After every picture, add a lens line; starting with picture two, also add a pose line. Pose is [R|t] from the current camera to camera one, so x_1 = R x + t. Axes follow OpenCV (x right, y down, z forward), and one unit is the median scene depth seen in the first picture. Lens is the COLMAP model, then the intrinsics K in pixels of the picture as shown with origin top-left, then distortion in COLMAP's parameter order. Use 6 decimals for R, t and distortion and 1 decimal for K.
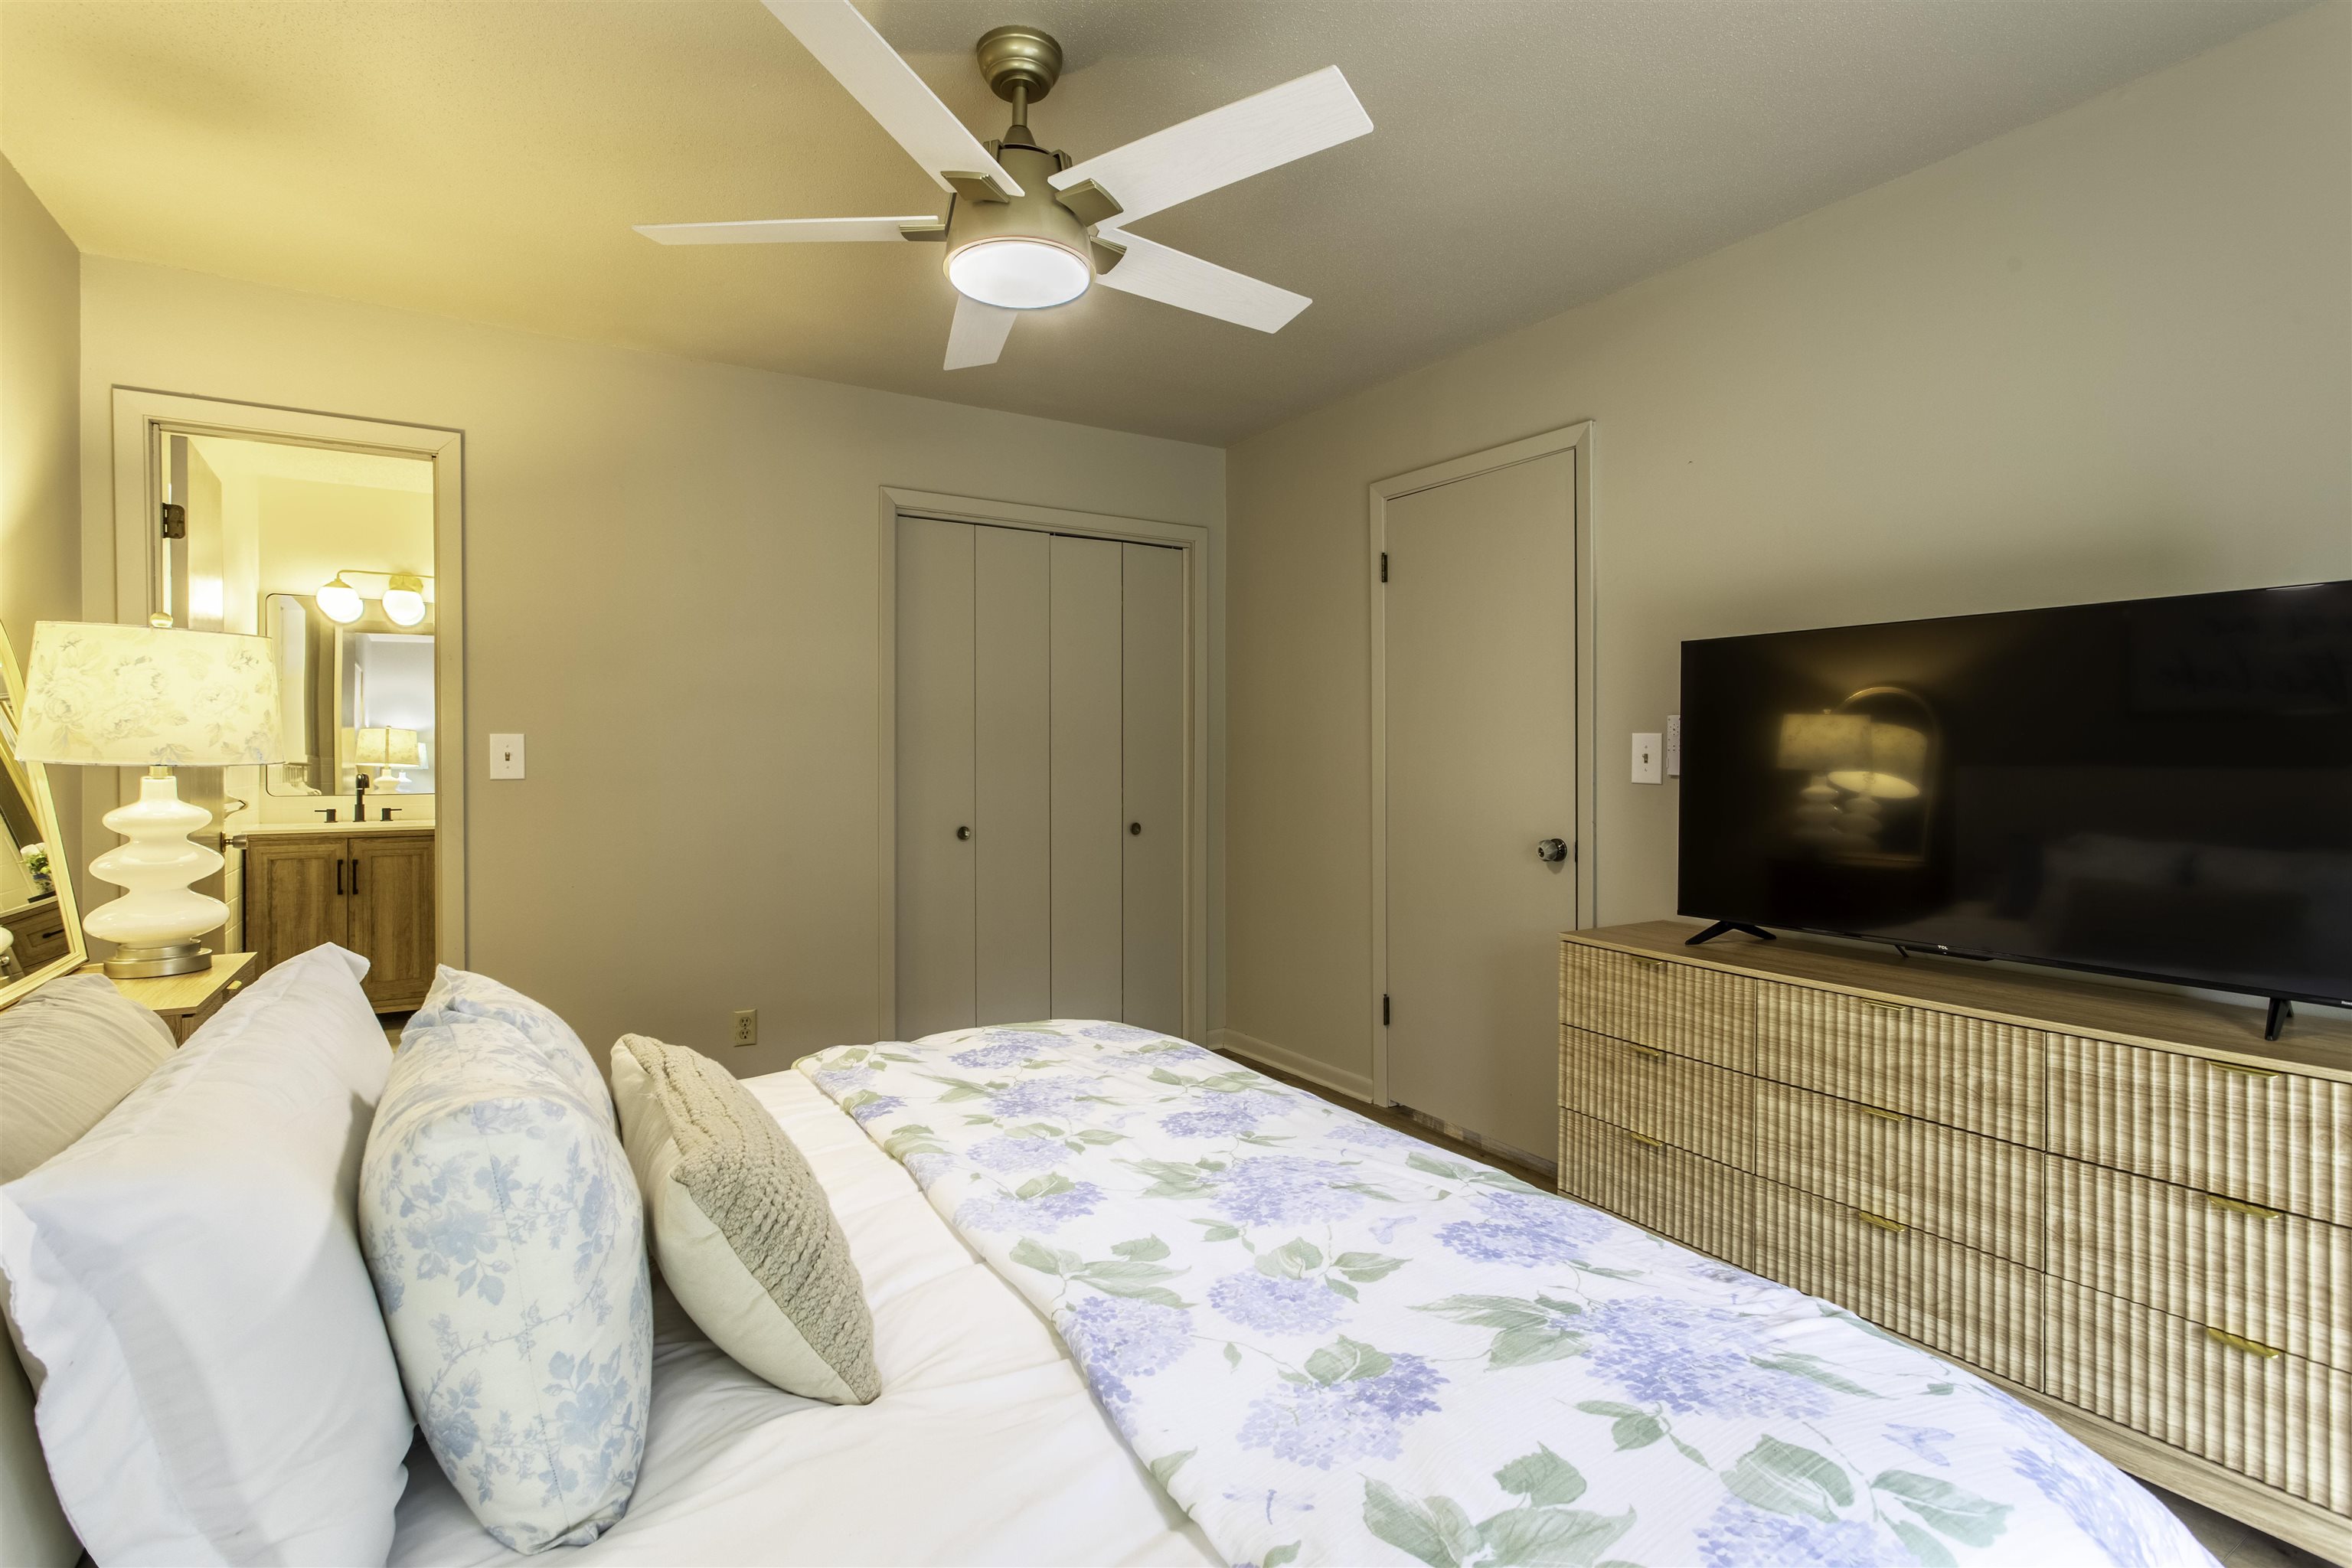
lens RADIAL K [[1137.4, 0, 1188.7], [0, 1137.4, 760.5], [0, 0, 1]] dist [0.000574, 0.000479]
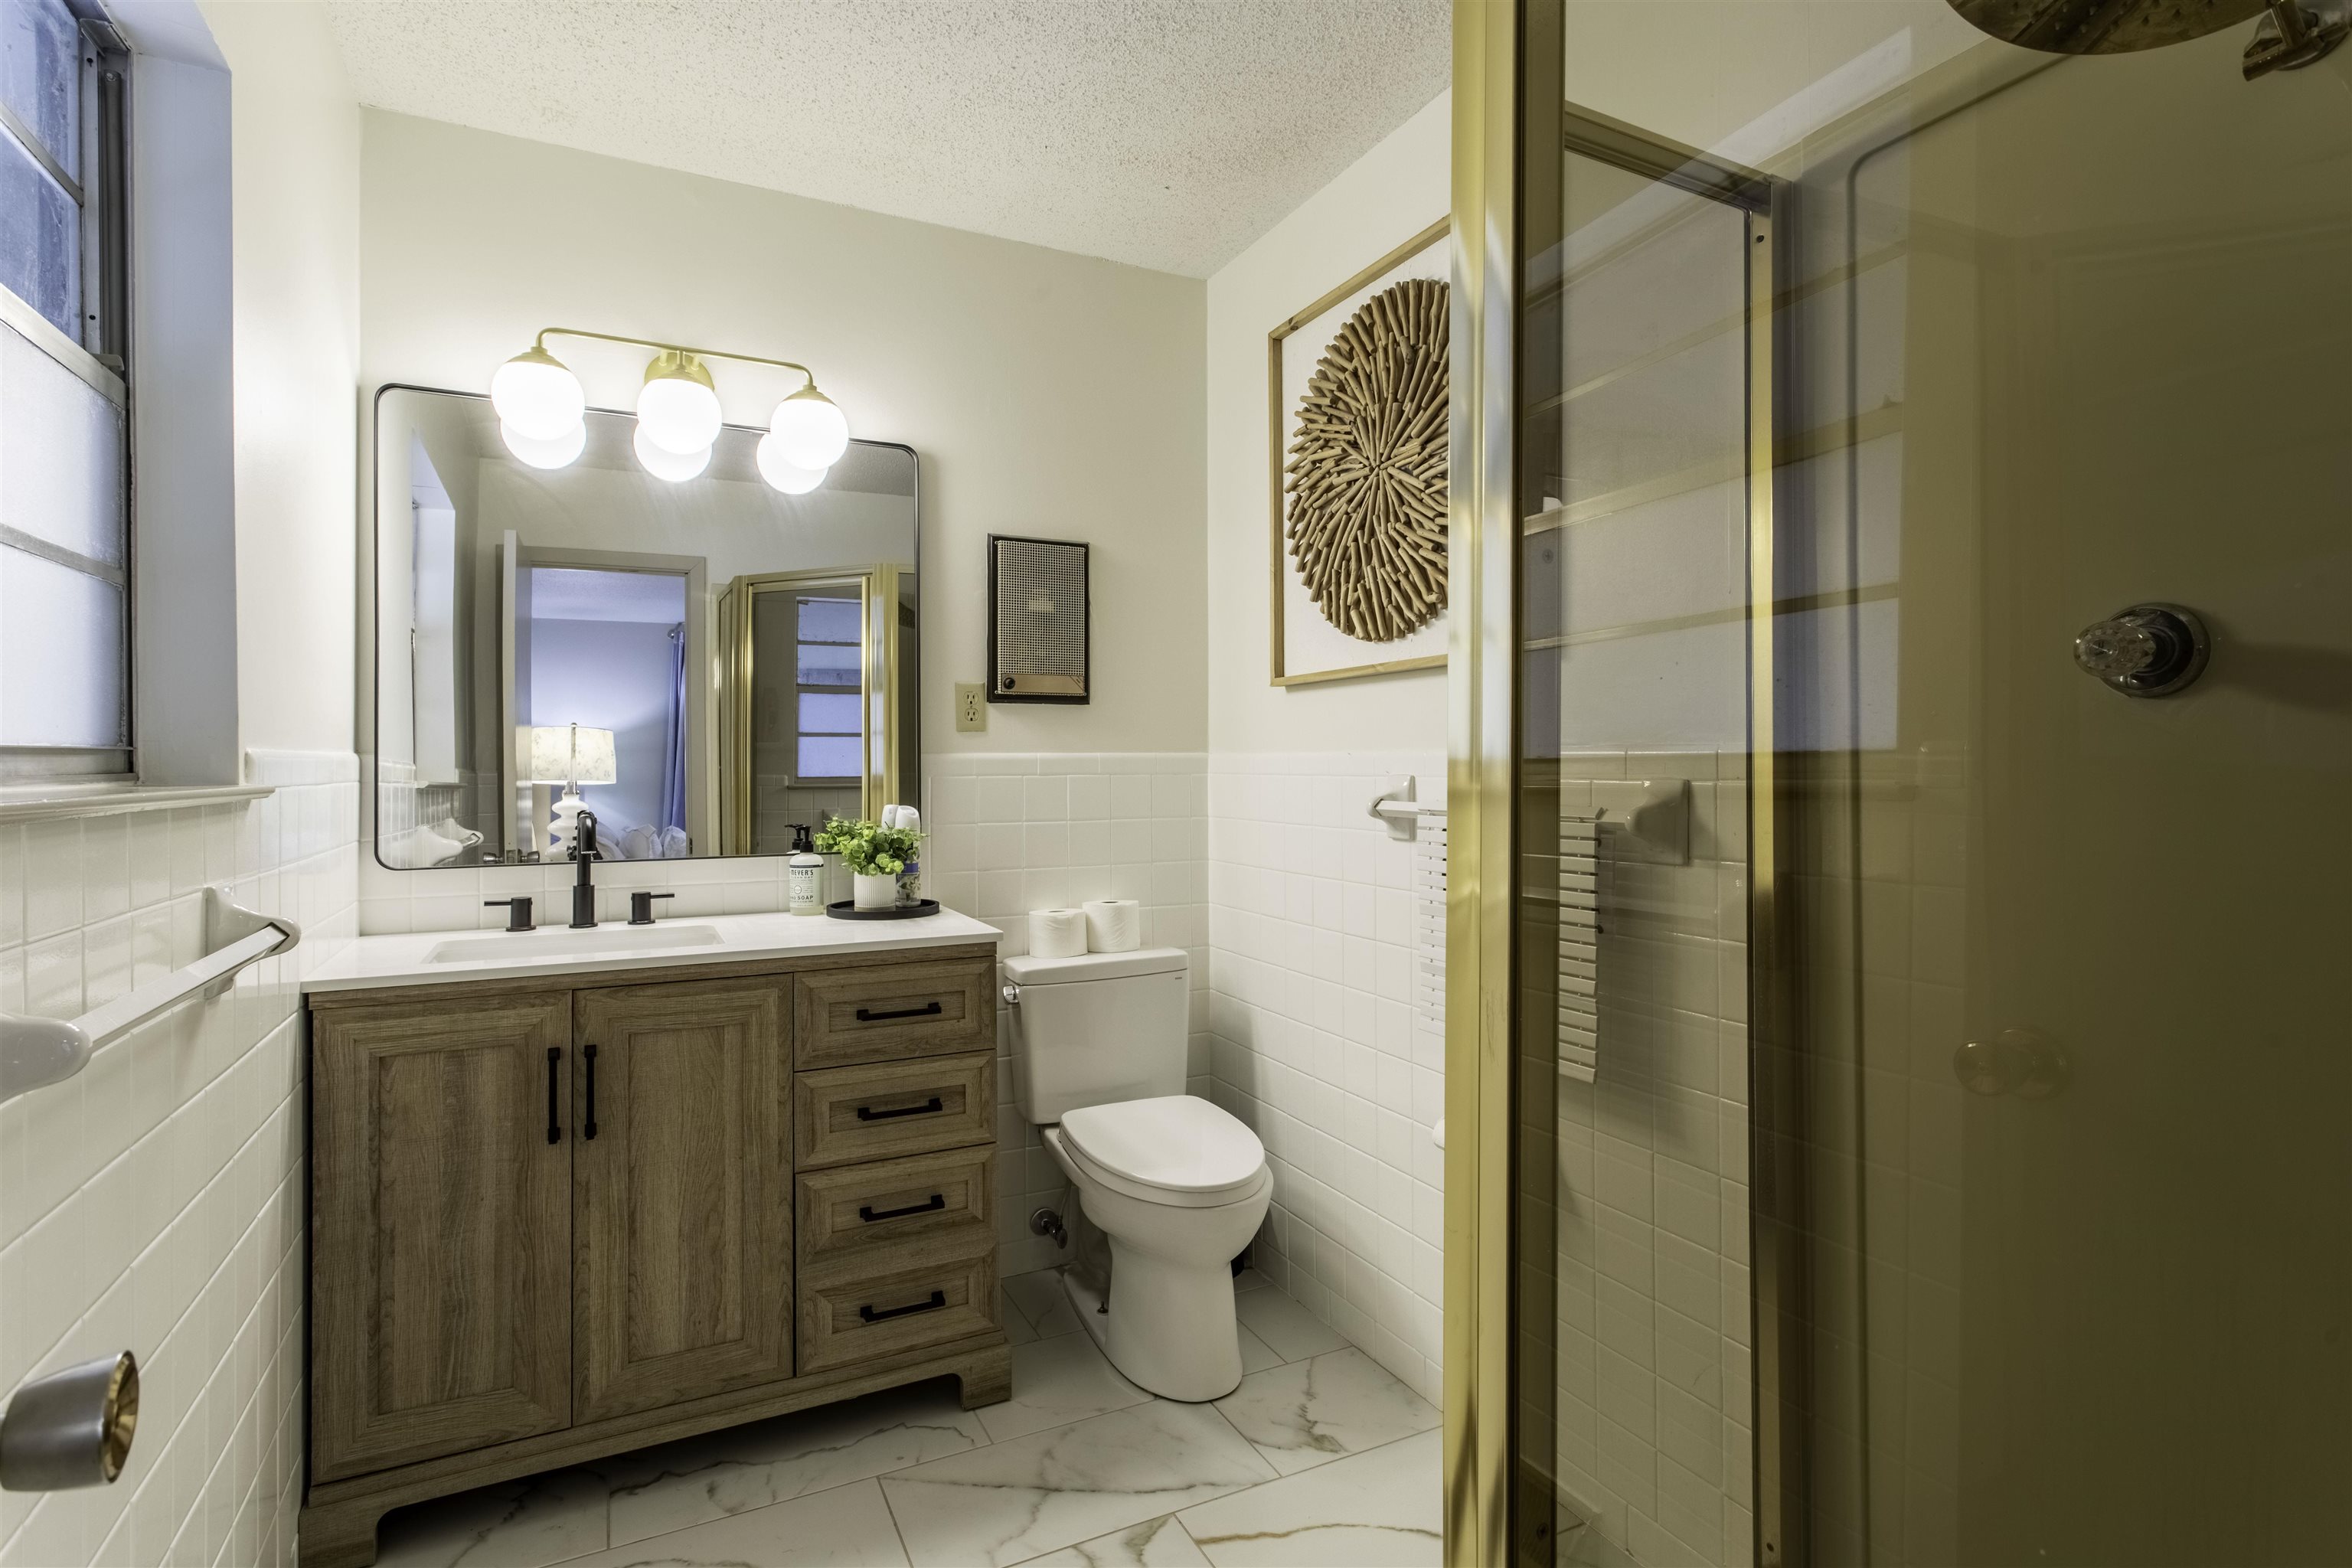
lens RADIAL K [[1137.4, 0, 1188.7], [0, 1137.4, 760.5], [0, 0, 1]] dist [0.000574, 0.000479]
pose [[0.996793, -0.005698, -0.079824, -0.472472], [0.005107, 0.999958, -0.007598, -0.003334], [0.079864, 0.007166, 0.996780, 0.598832]]
